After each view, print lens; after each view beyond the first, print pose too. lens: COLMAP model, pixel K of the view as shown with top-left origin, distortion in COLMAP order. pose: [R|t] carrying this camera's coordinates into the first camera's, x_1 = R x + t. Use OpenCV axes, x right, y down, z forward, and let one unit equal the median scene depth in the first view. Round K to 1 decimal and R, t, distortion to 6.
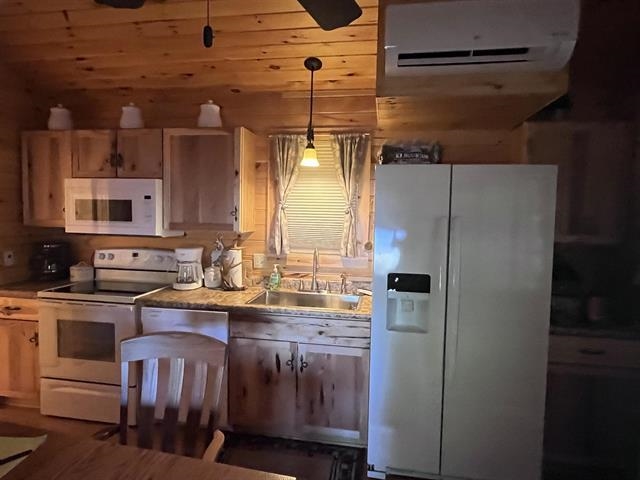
lens RADIAL K [[390.5, 0, 318.5], [0, 390.5, 238.6], [0, 0, 1]] dist [0.001342, 0.001551]
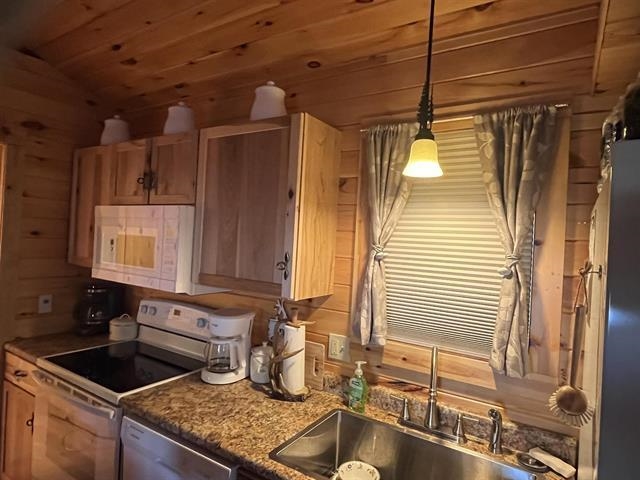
lens RADIAL K [[390.5, 0, 318.5], [0, 390.5, 238.6], [0, 0, 1]] dist [0.001342, 0.001551]
pose [[0.920361, 0.027514, -0.390101, 0.045358], [-0.060979, 0.995417, -0.073660, -0.061753], [0.386286, 0.091581, 0.917821, 0.480584]]
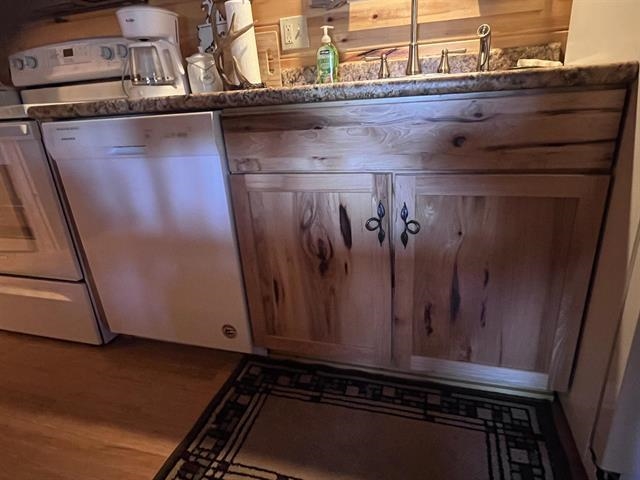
lens RADIAL K [[390.5, 0, 318.5], [0, 390.5, 238.6], [0, 0, 1]] dist [0.001342, 0.001551]
pose [[0.987616, -0.035559, -0.152805, -0.058722], [0.078065, 0.956223, 0.282035, 0.179694], [0.136087, -0.290471, 0.947157, 0.508144]]
